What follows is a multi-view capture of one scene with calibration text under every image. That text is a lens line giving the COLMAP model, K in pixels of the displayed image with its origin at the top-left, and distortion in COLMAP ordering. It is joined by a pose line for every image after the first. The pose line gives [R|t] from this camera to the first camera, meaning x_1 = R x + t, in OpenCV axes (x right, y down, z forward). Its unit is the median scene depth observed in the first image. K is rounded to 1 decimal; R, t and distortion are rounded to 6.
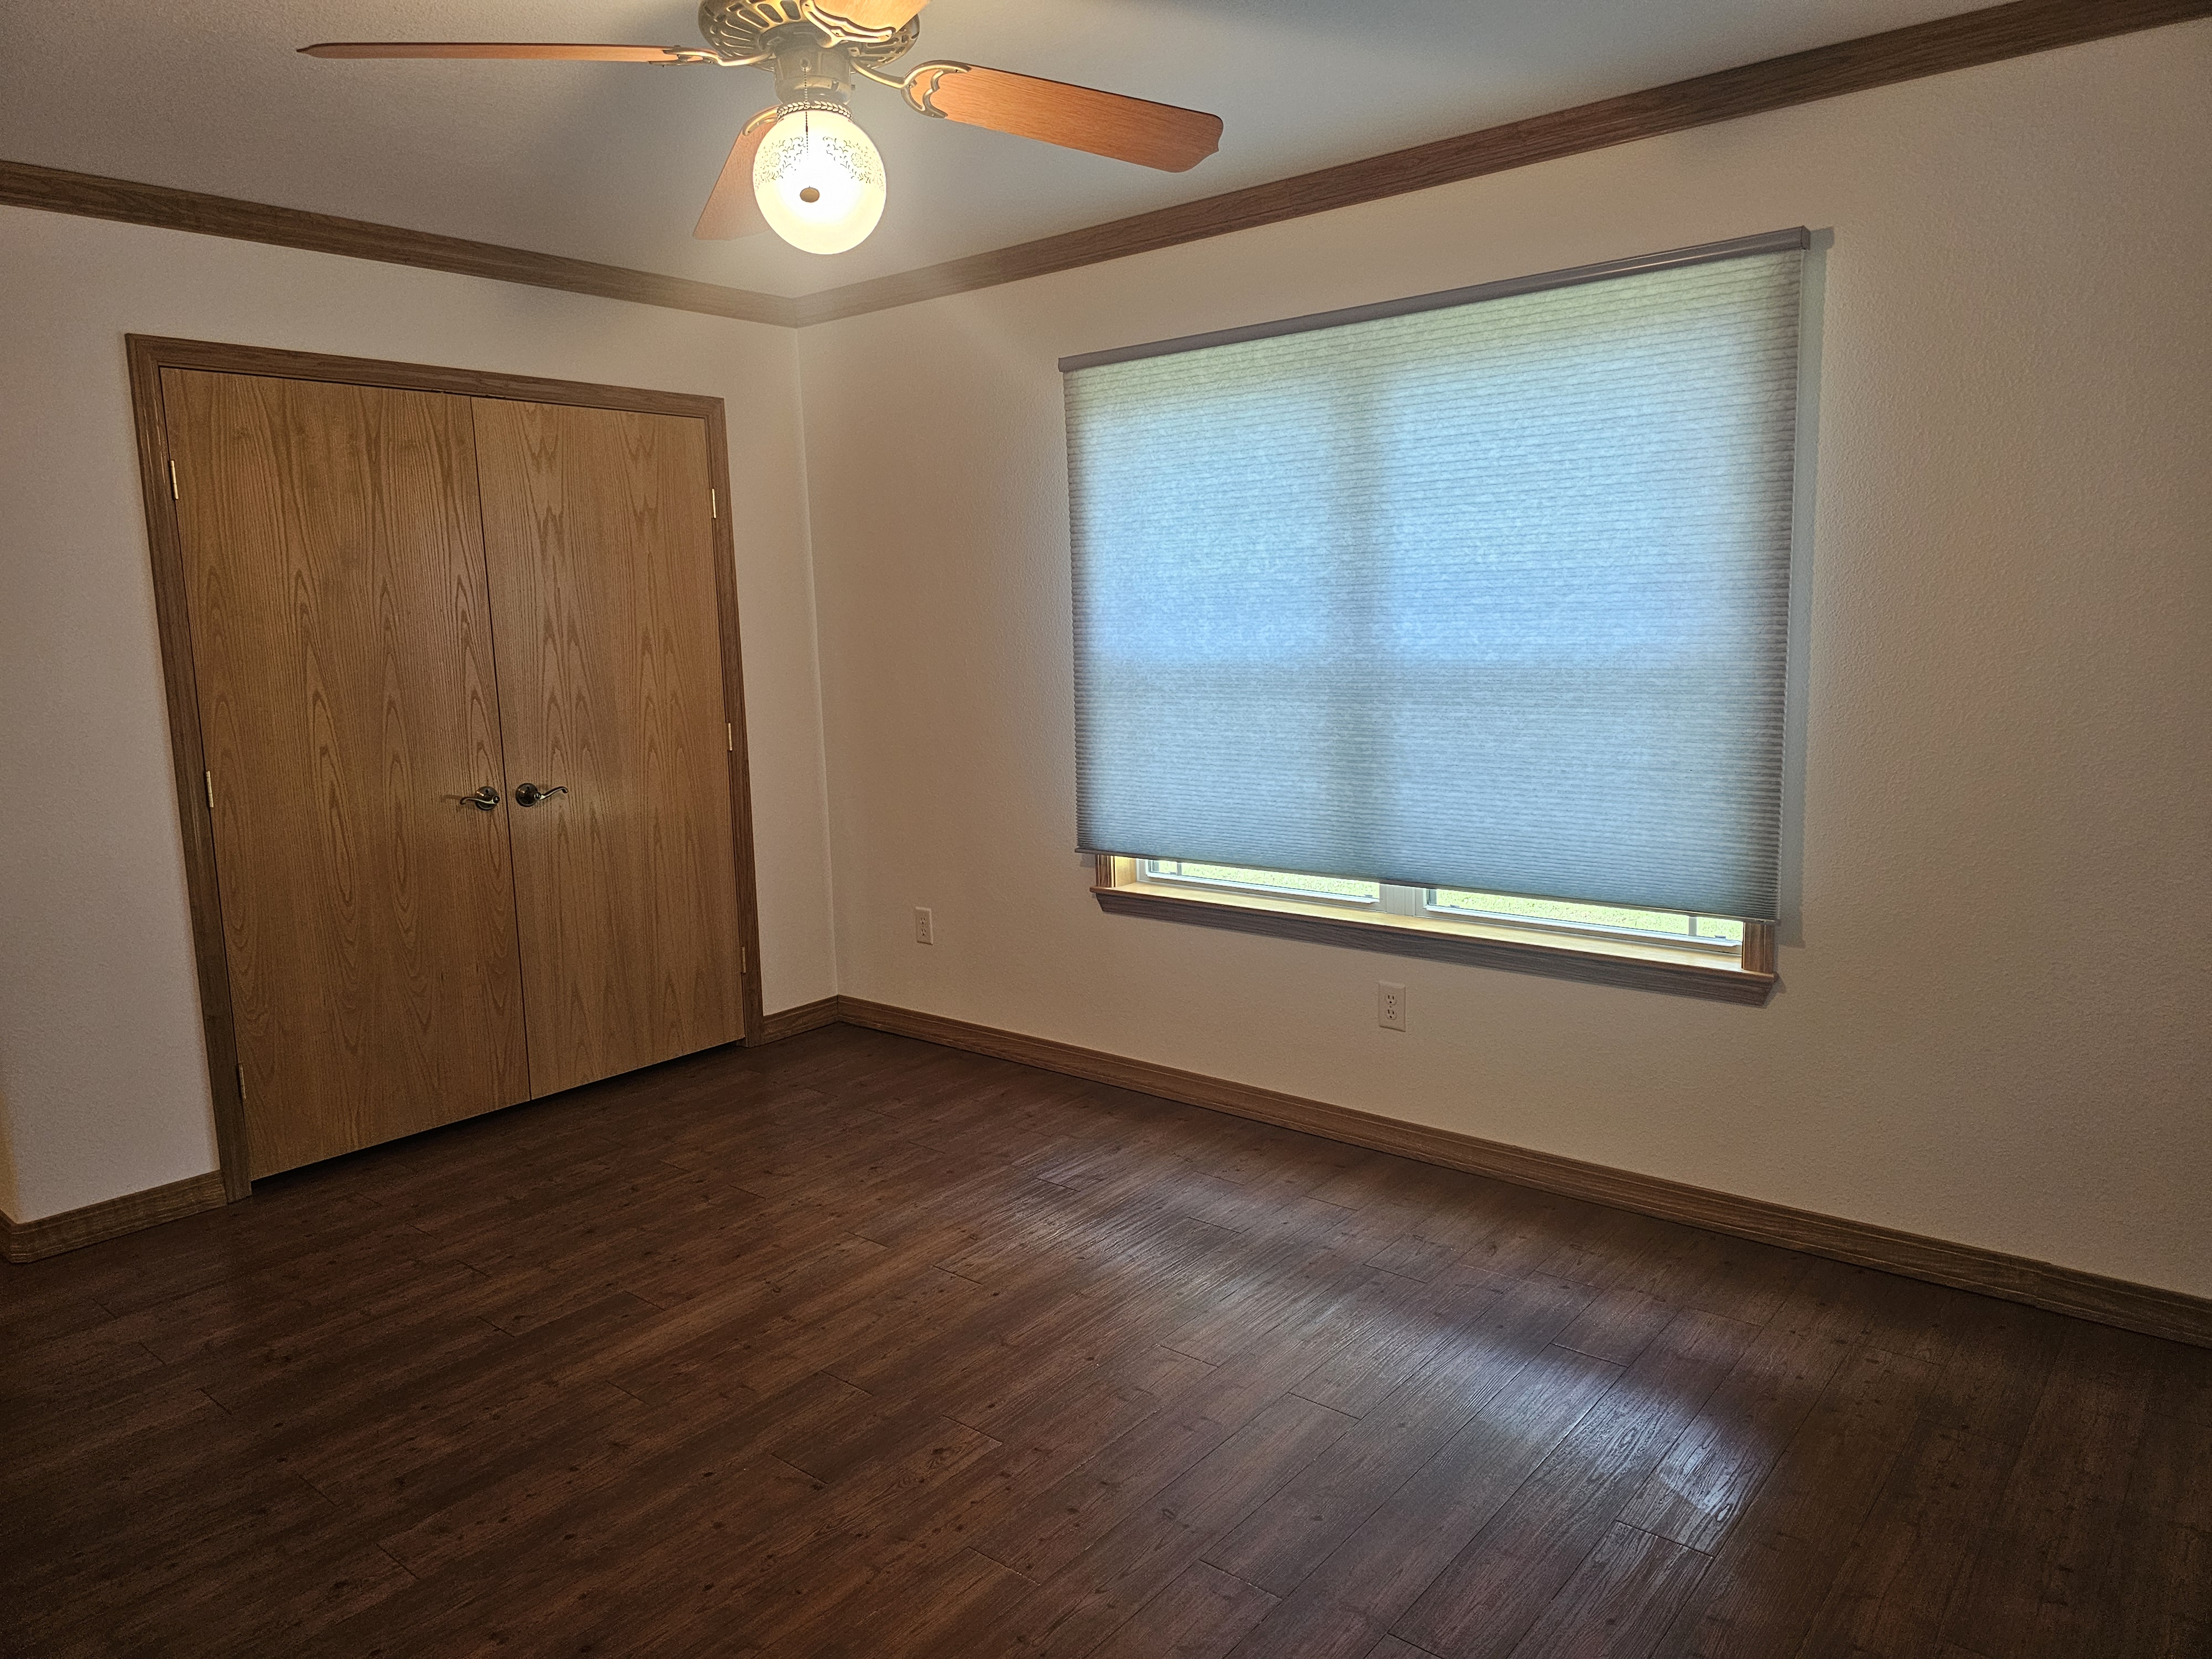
lens RADIAL K [[1487.1, 0, 1105.0], [0, 1487.1, 805.4], [0, 0, 1]] dist [0.074172, -0.073003]
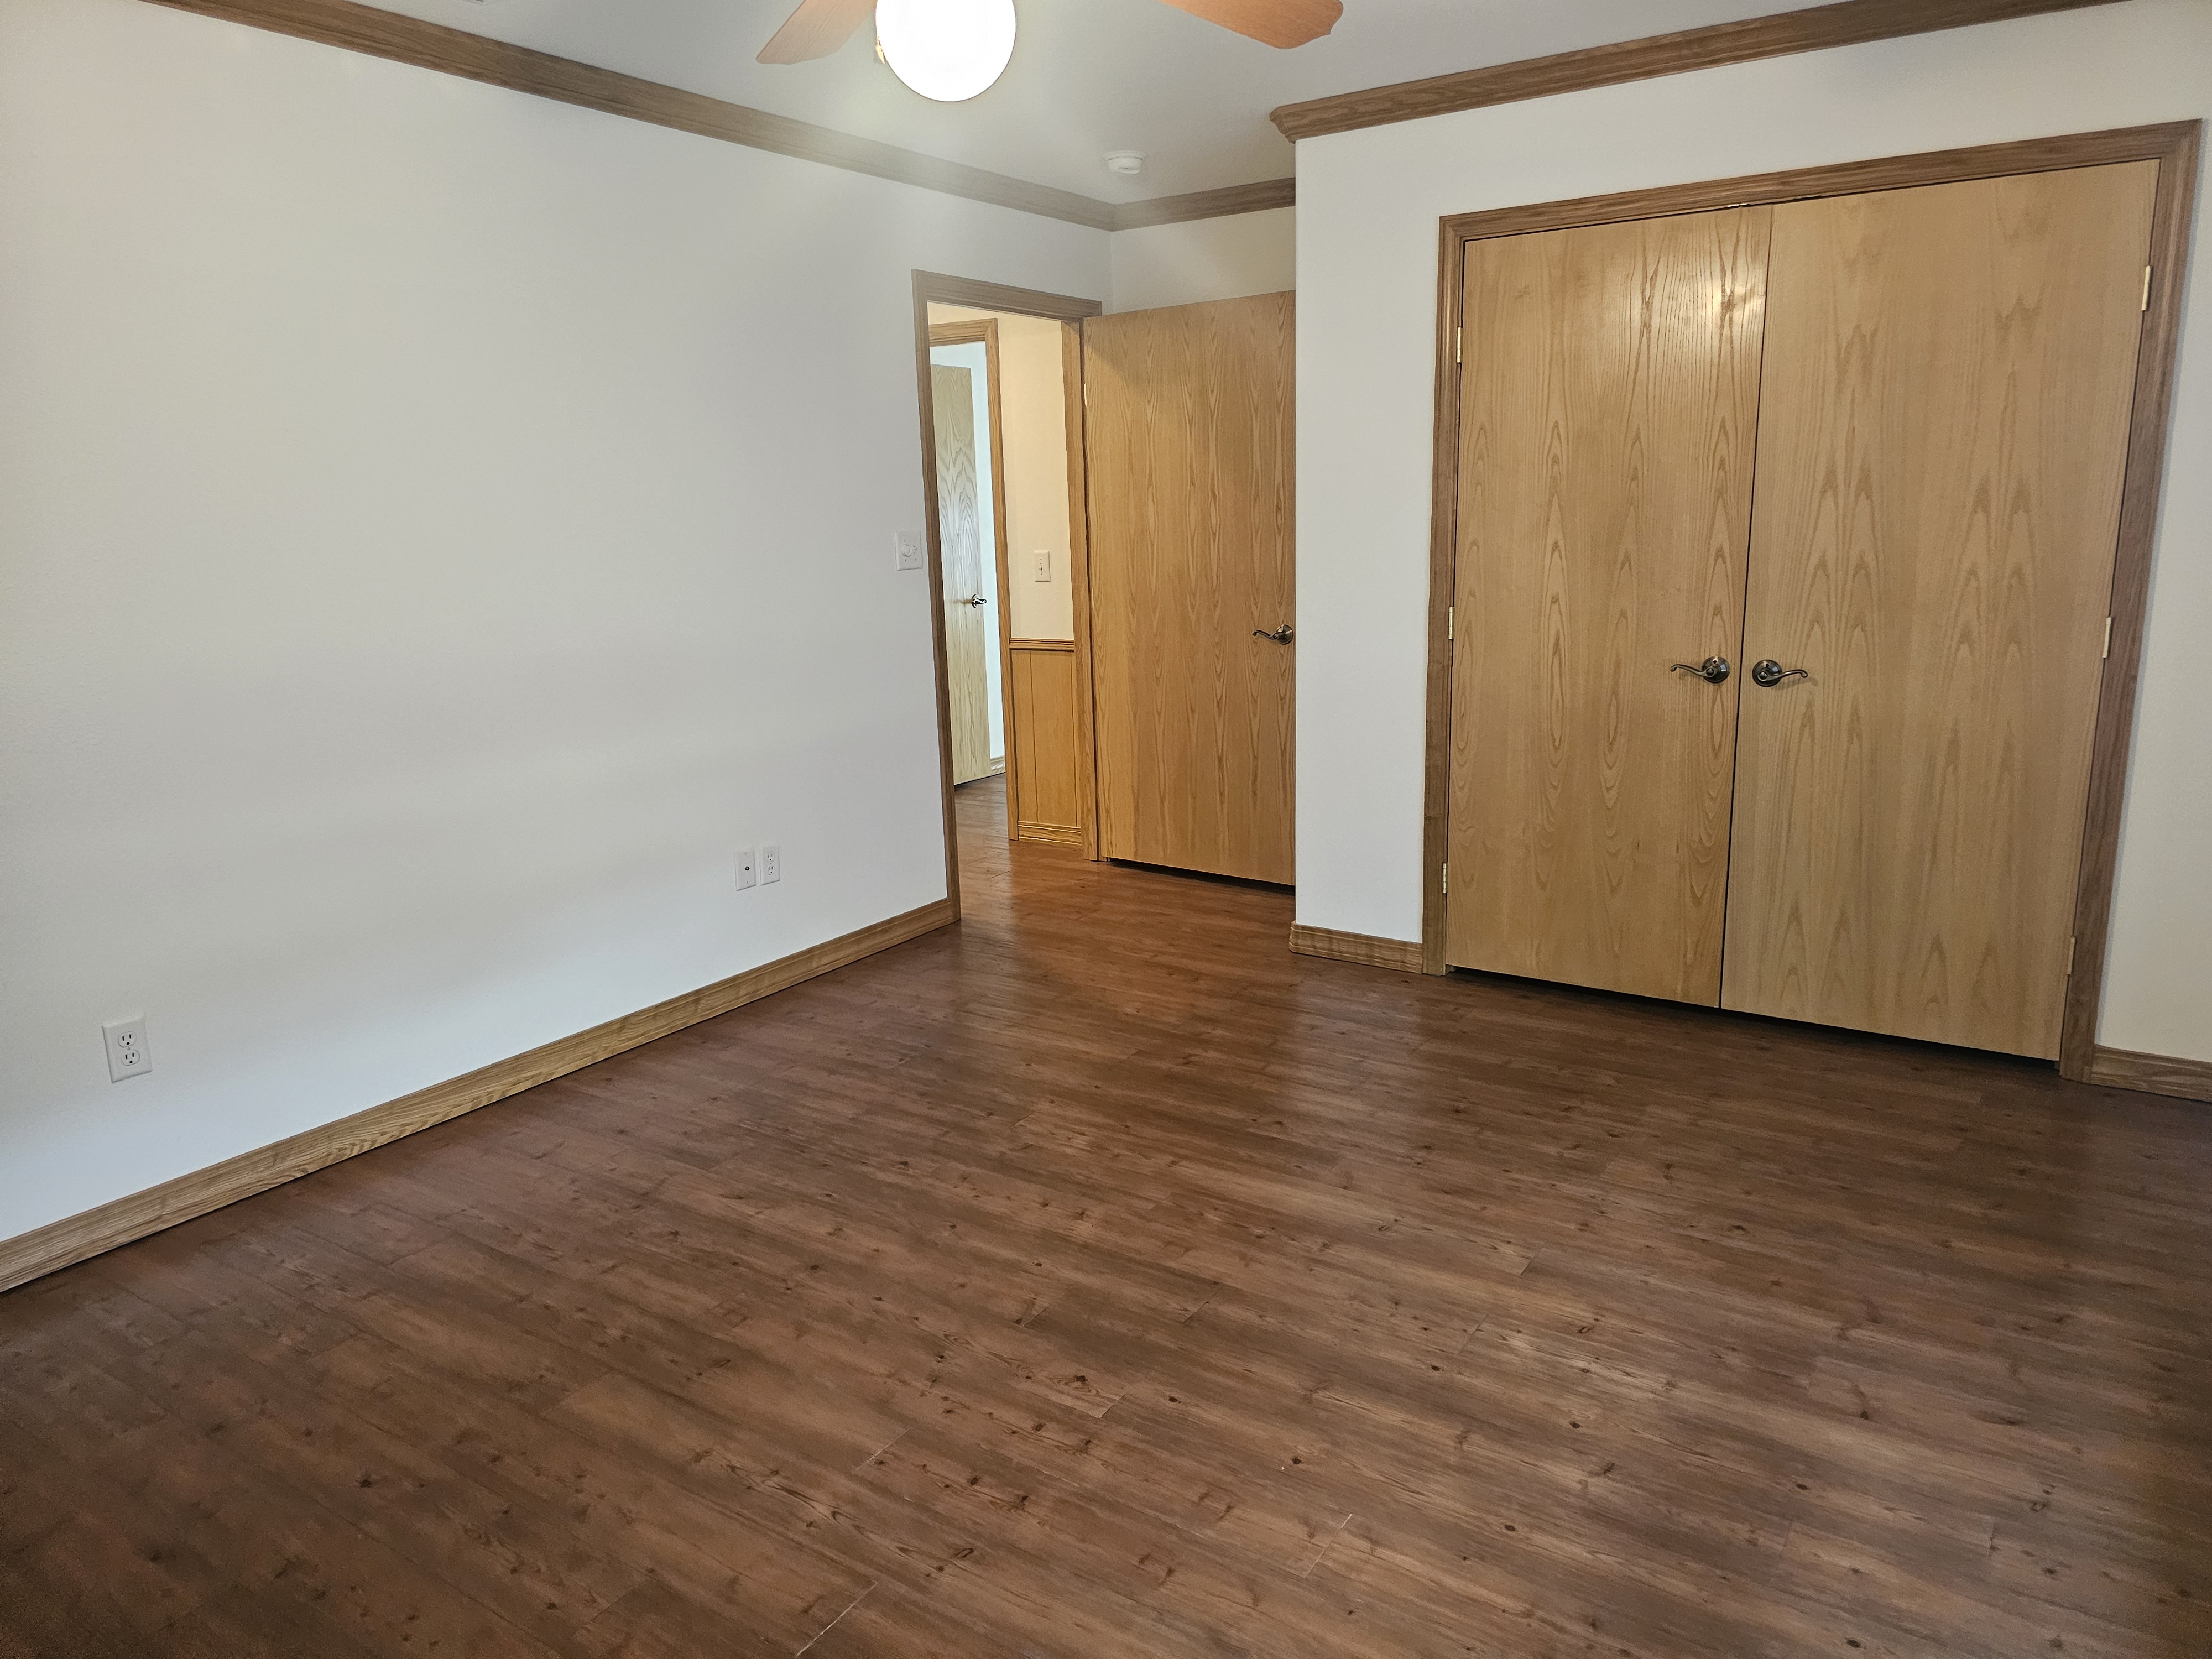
lens RADIAL K [[1482.3, 0, 1110.7], [0, 1482.3, 826.6], [0, 0, 1]] dist [0.074846, -0.068968]
pose [[0.116417, 0.240815, -0.963564, 0.461945], [-0.112559, 0.967109, 0.228102, -0.082392], [0.986802, 0.081903, 0.139694, 0.547321]]
